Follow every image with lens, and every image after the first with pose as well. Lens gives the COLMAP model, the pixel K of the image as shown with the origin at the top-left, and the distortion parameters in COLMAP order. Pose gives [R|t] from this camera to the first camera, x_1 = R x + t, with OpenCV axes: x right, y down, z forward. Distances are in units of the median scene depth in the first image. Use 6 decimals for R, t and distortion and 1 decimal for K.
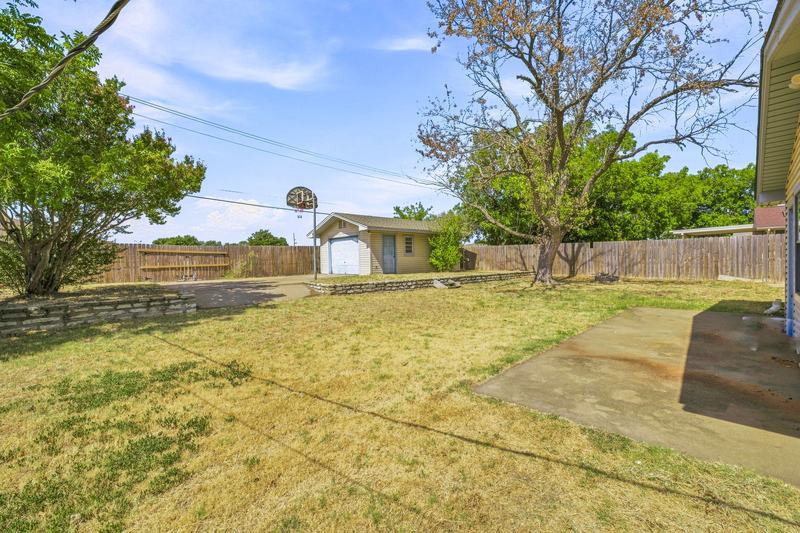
lens RADIAL K [[329.5, 0, 397.0], [0, 329.5, 263.5], [0, 0, 1]] dist [-0.051854, 0.039742]
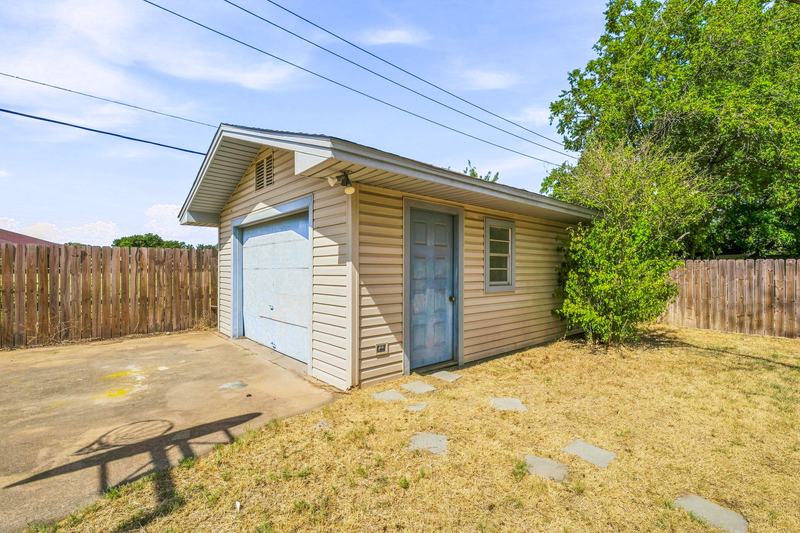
lens RADIAL K [[373.0, 0, 402.3], [0, 373.0, 258.9], [0, 0, 1]] dist [0.001971, 0.000208]
pose [[0.999676, 0.025246, -0.003360, -0.045125], [-0.025356, 0.998936, -0.038533, -0.037954], [0.002383, 0.038606, 0.999252, 0.694595]]
